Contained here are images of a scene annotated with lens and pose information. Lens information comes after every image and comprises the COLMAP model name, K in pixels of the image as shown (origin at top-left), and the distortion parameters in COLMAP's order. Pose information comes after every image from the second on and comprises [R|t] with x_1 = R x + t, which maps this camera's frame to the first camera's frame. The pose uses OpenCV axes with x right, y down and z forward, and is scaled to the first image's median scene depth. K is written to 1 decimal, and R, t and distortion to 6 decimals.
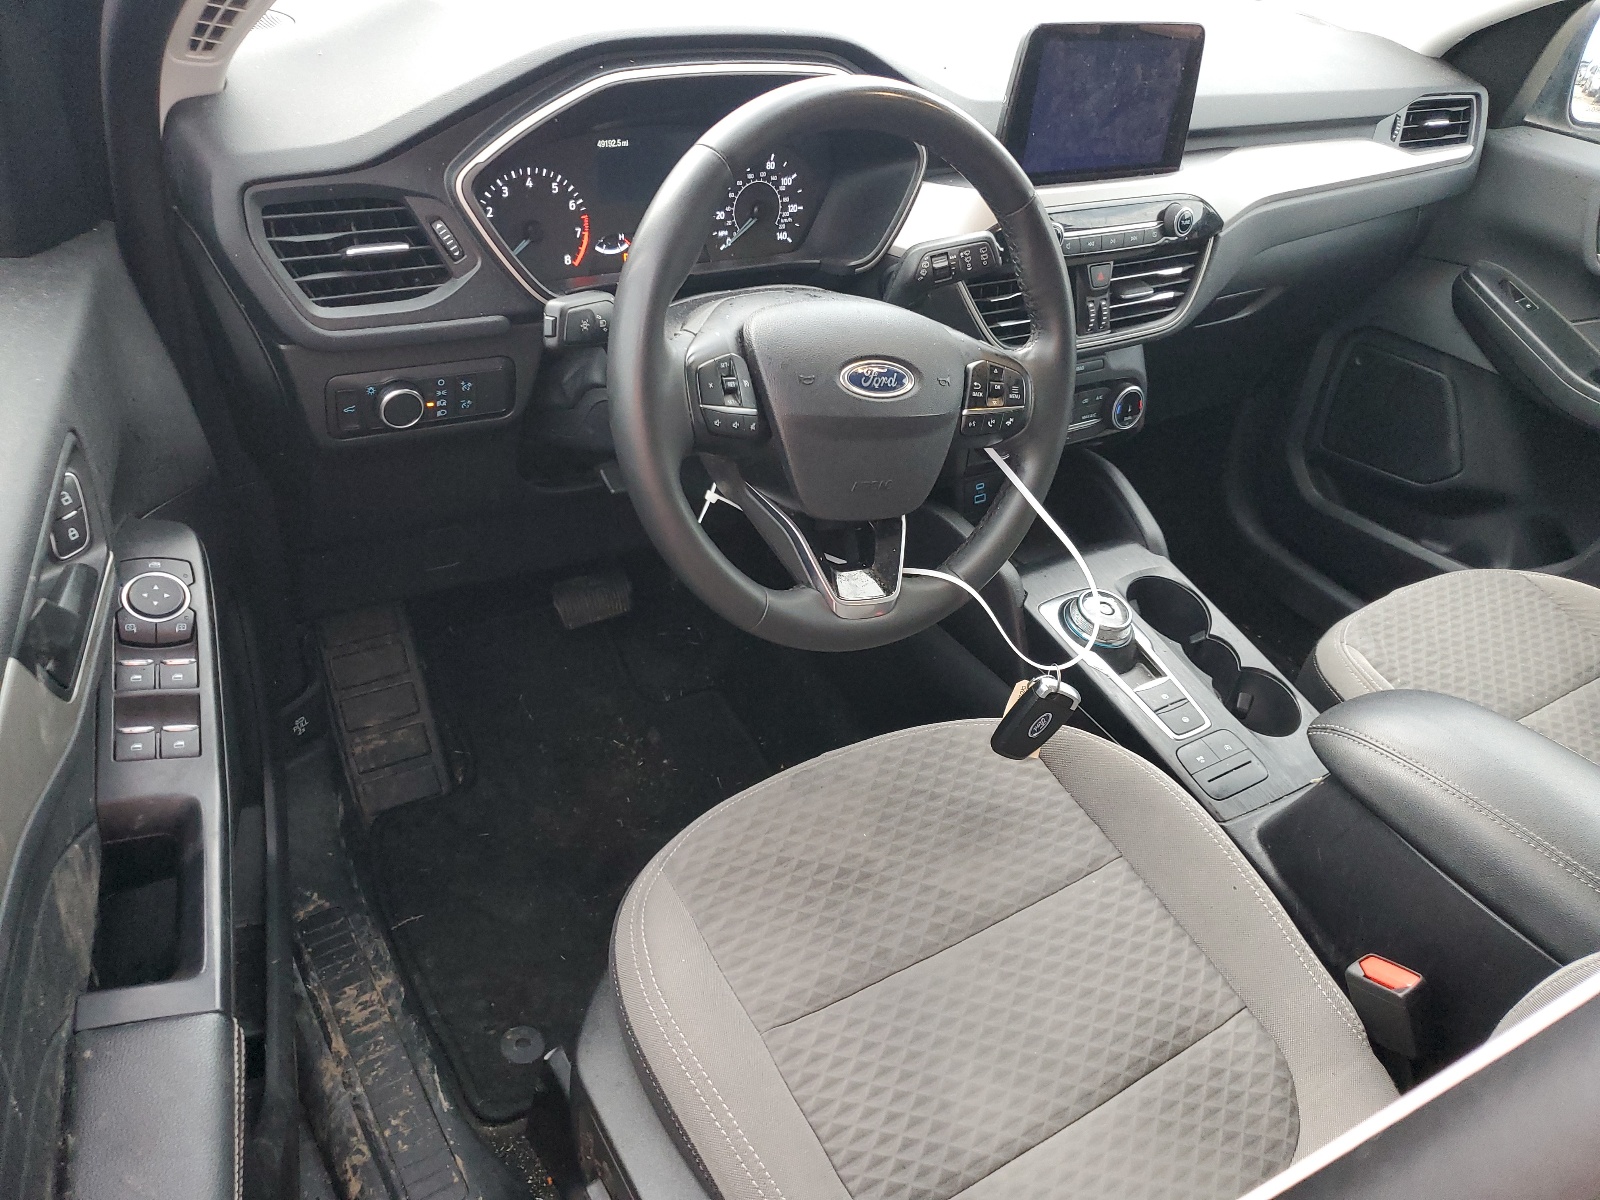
lens RADIAL K [[1261.5, 0, 800.0], [0, 1261.5, 600.0], [0, 0, 1]] dist [-0.002785, -0.003421]
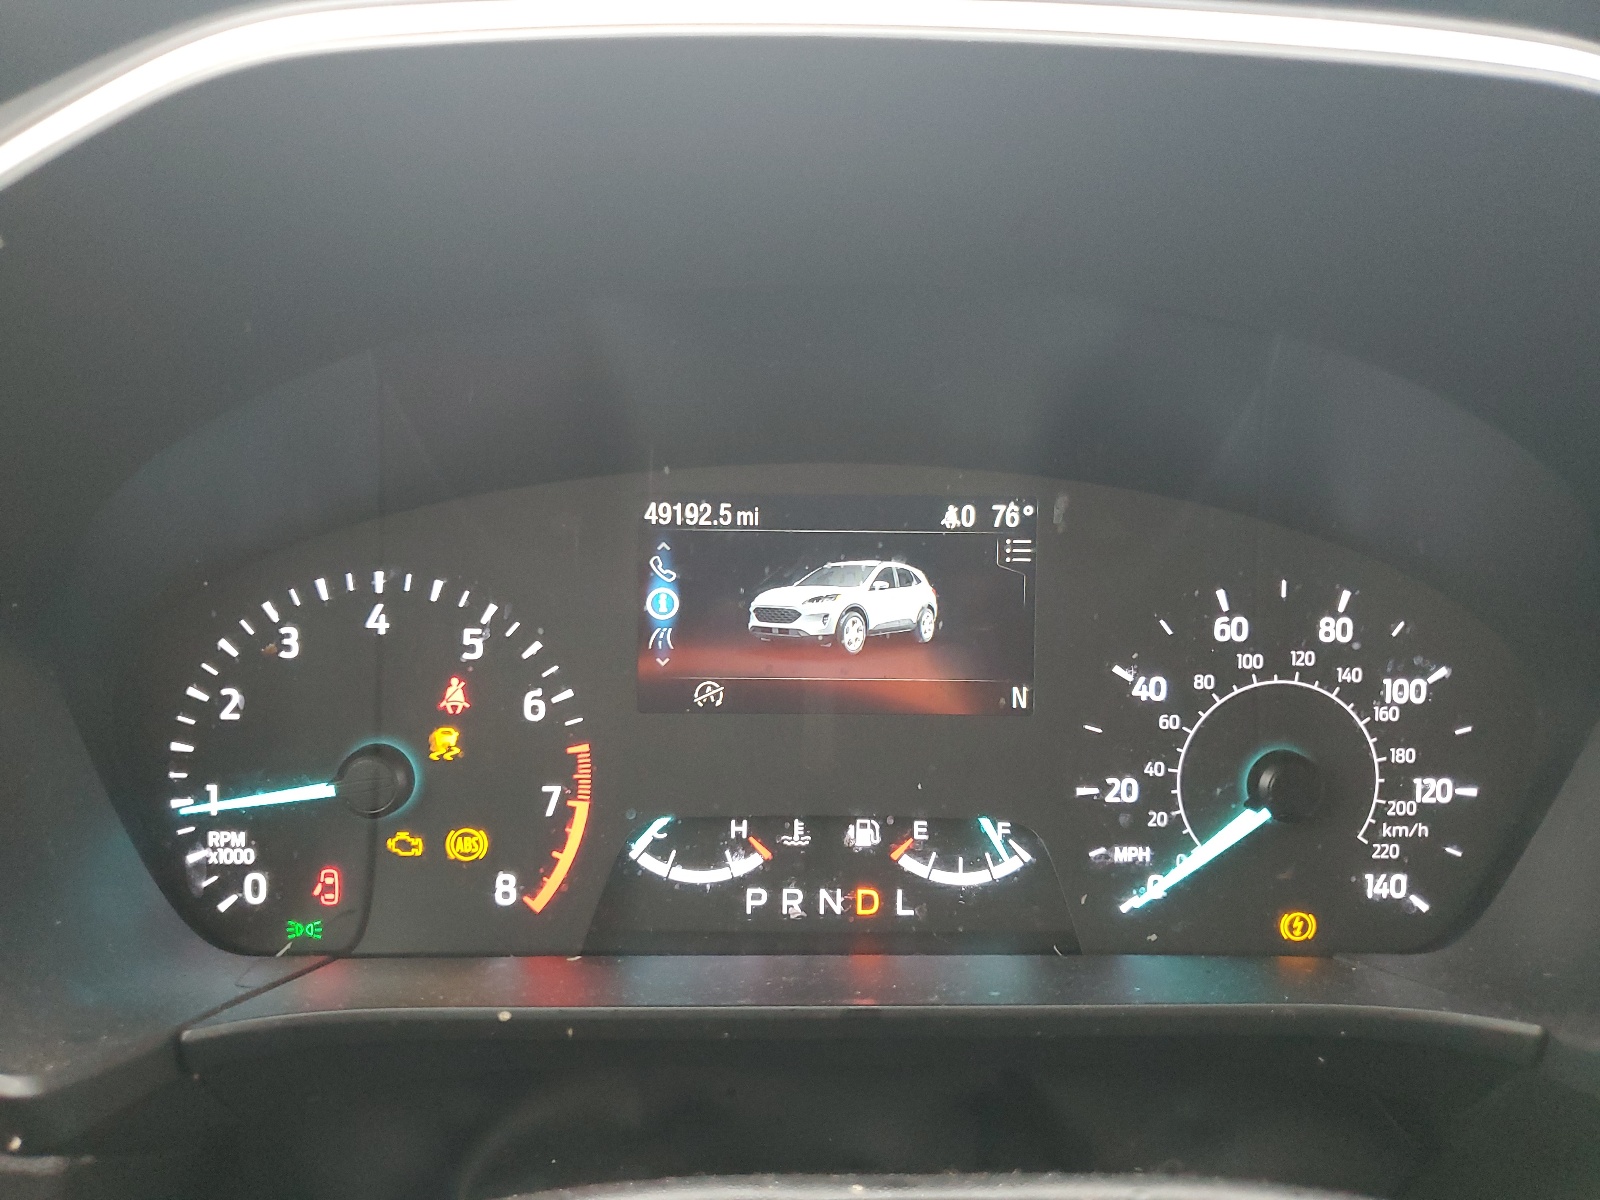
lens RADIAL K [[1261.5, 0, 800.0], [0, 1261.5, 600.0], [0, 0, 1]] dist [-0.002785, -0.003421]
pose [[0.847567, -0.009438, -0.530604, 0.023564], [-0.230886, 0.893696, -0.384705, -0.219881], [0.477830, 0.448573, 0.755289, 0.740194]]
